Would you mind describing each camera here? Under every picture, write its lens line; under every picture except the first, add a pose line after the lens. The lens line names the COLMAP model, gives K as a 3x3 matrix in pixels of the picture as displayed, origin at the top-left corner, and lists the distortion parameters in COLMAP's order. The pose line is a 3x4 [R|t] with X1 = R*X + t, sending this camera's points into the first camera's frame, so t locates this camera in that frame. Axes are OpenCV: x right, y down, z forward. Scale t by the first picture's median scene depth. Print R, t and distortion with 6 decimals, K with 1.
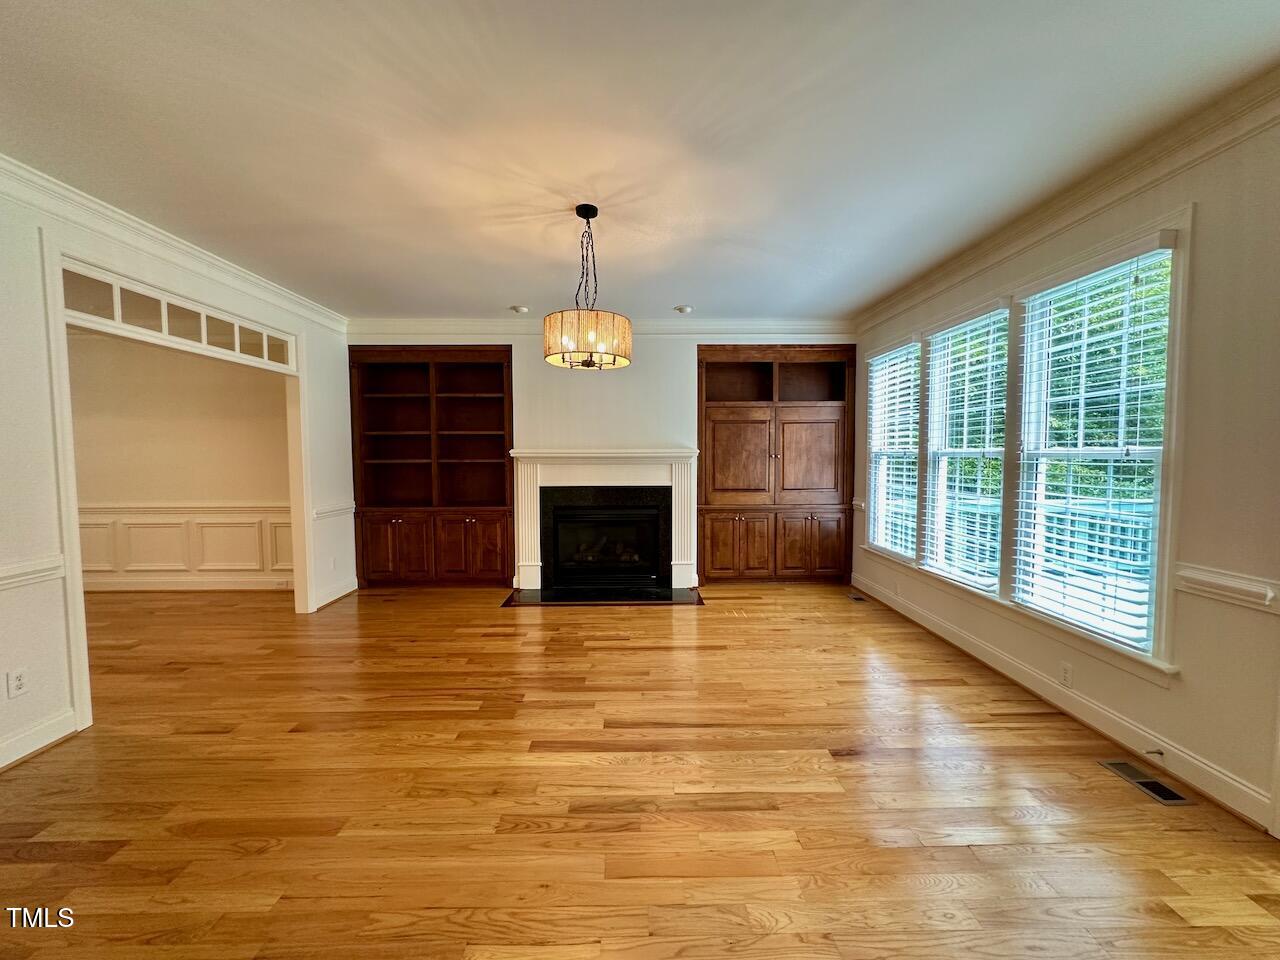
lens RADIAL K [[510.8, 0, 639.3], [0, 510.8, 481.8], [0, 0, 1]] dist [-0.002099, -0.000117]
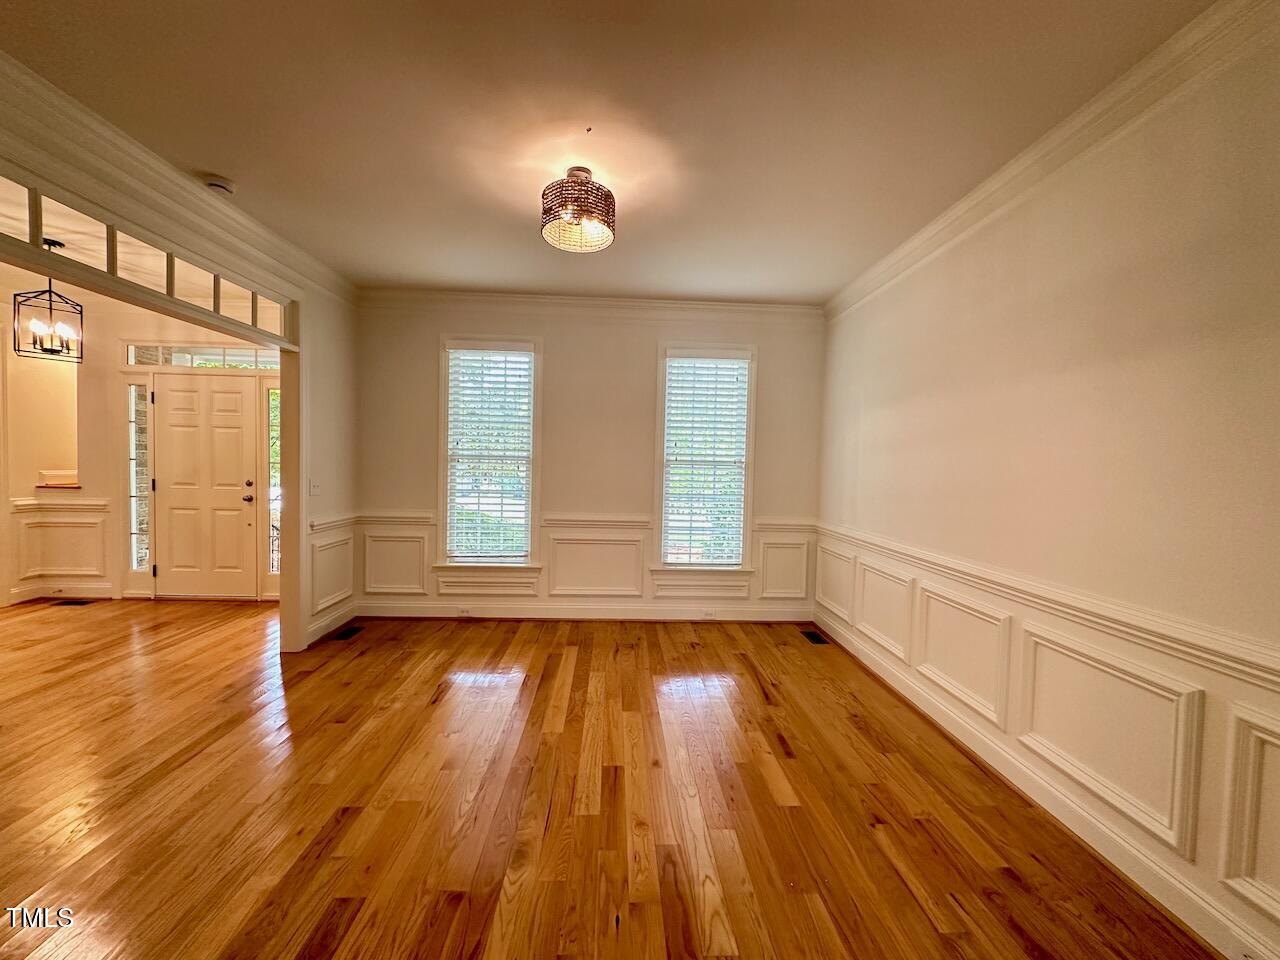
lens RADIAL K [[510.8, 0, 639.3], [0, 510.8, 481.8], [0, 0, 1]] dist [-0.002099, -0.000117]
pose [[0.023757, 0.037757, -0.999005, -0.826795], [-0.080900, 0.996082, 0.035722, -0.051726], [0.996439, 0.079970, 0.026718, 1.181375]]
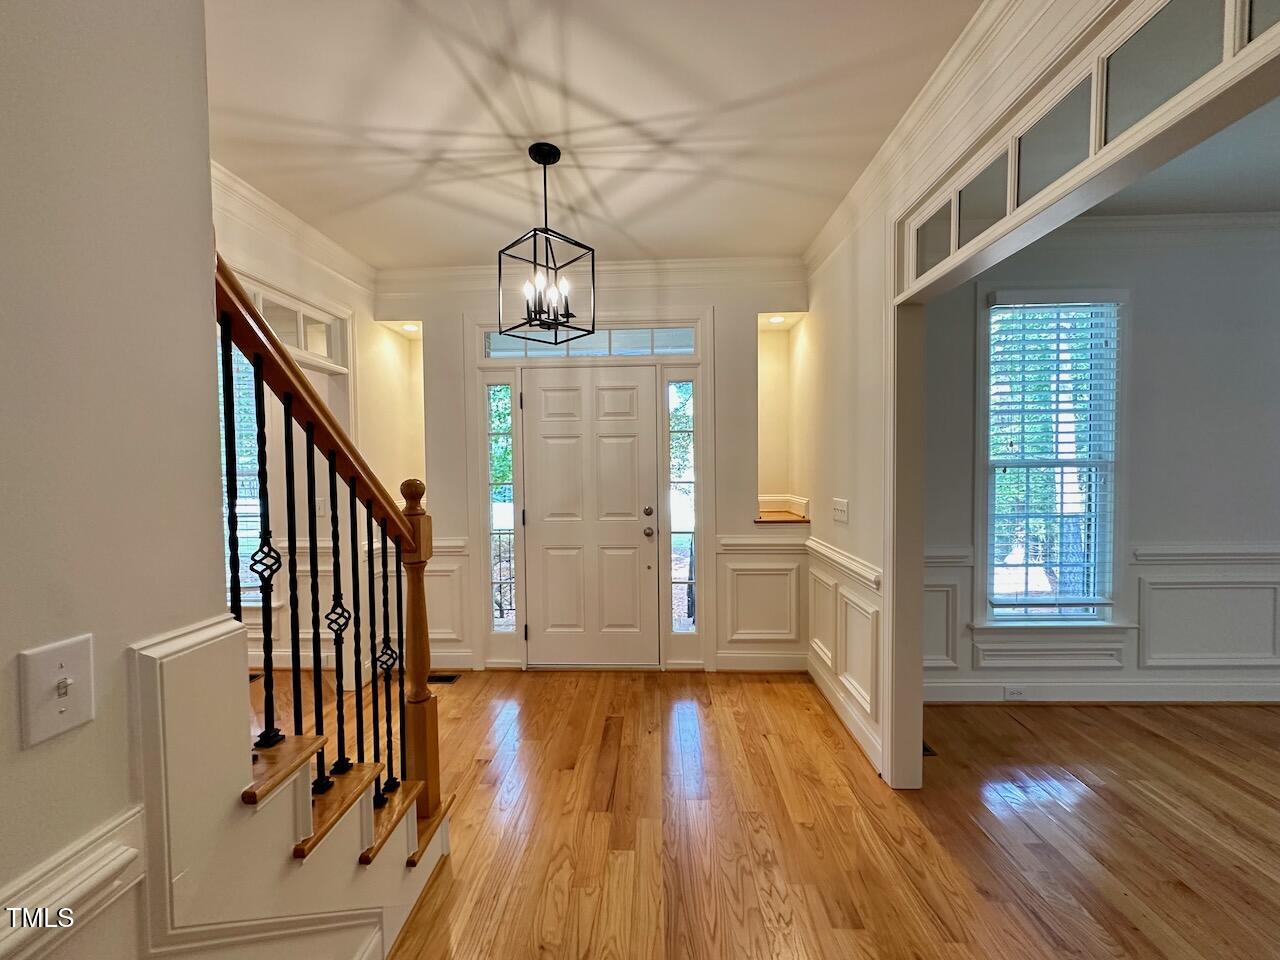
lens RADIAL K [[510.8, 0, 639.3], [0, 510.8, 481.8], [0, 0, 1]] dist [-0.002099, -0.000117]
pose [[-0.053744, 0.037221, -0.997861, -1.284466], [-0.043703, 0.998260, 0.039589, -0.004455], [0.997598, 0.045737, -0.052024, 0.036718]]
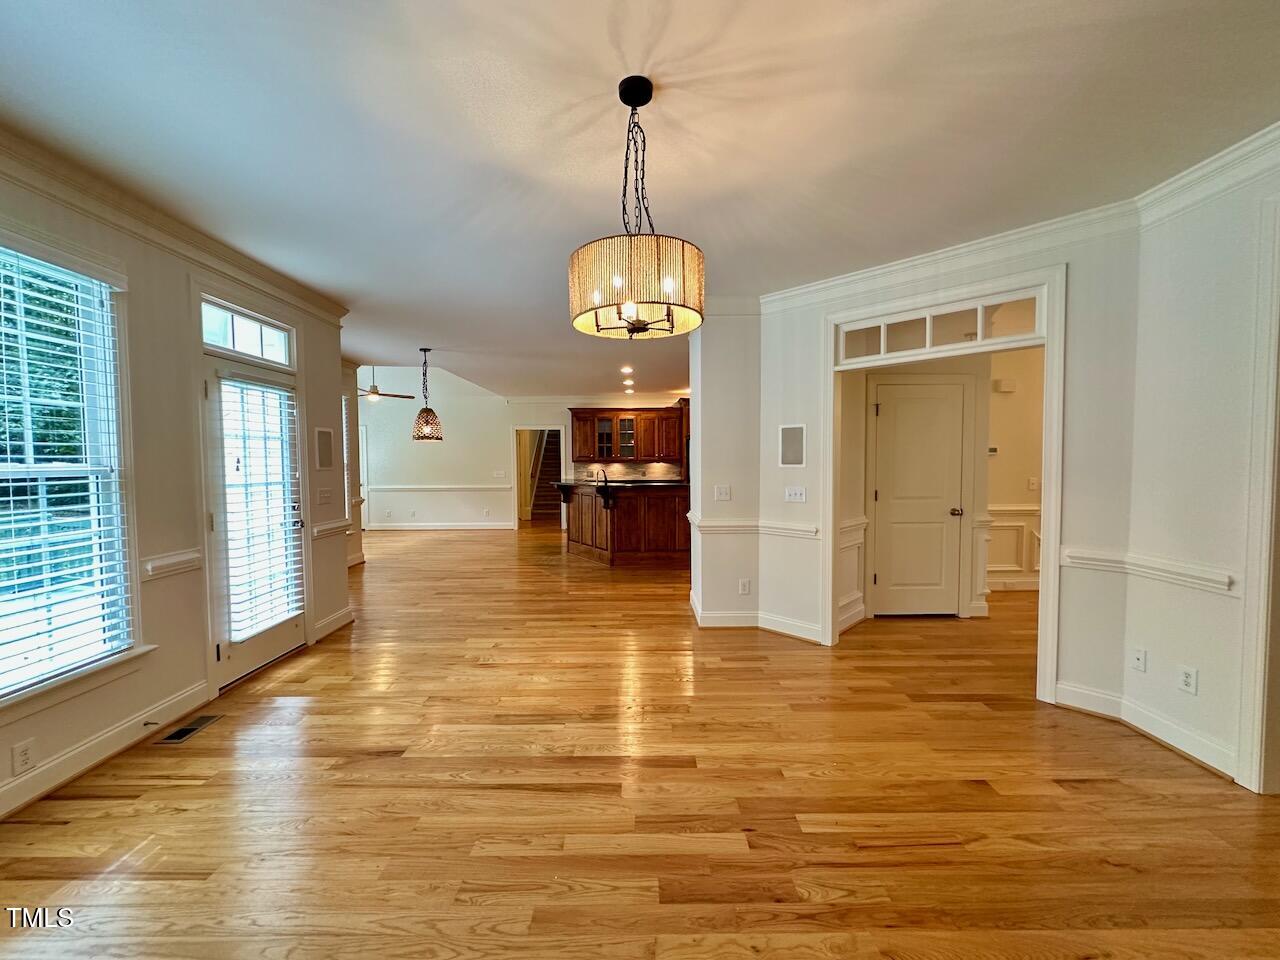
lens RADIAL K [[510.8, 0, 639.3], [0, 510.8, 481.8], [0, 0, 1]] dist [-0.002099, -0.000117]
pose [[-0.999876, 0.010548, 0.011679, -0.102588], [0.011641, 0.995130, 0.097881, -0.095481], [-0.010590, 0.098005, -0.995130, 1.614236]]
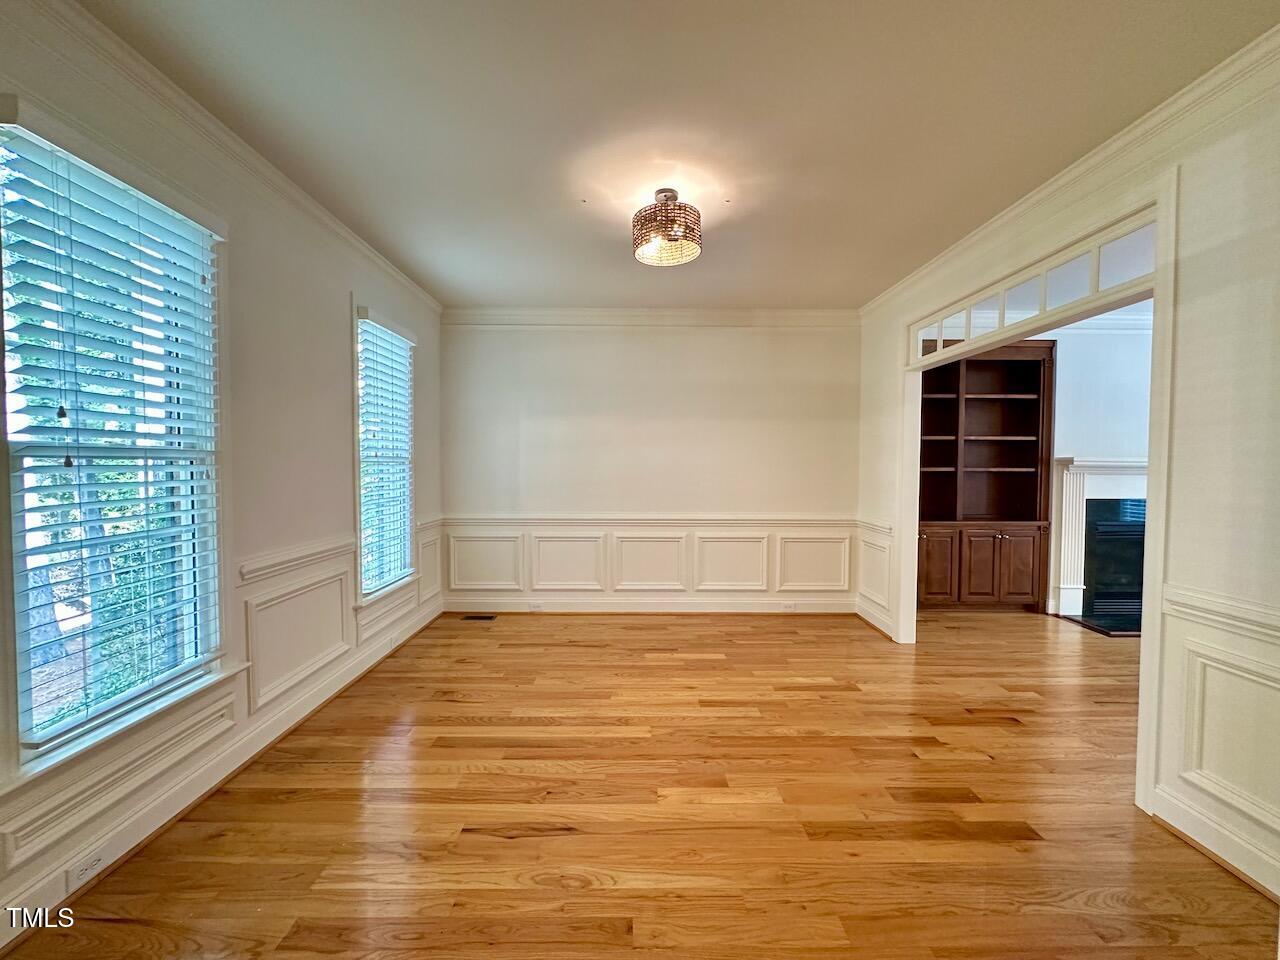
lens RADIAL K [[510.8, 0, 639.3], [0, 510.8, 481.8], [0, 0, 1]] dist [-0.002099, -0.000117]
pose [[0.999930, 0.007796, -0.008898, -1.713924], [-0.007983, 0.999744, -0.021151, 0.006967], [0.008731, 0.021220, 0.999737, 0.187589]]
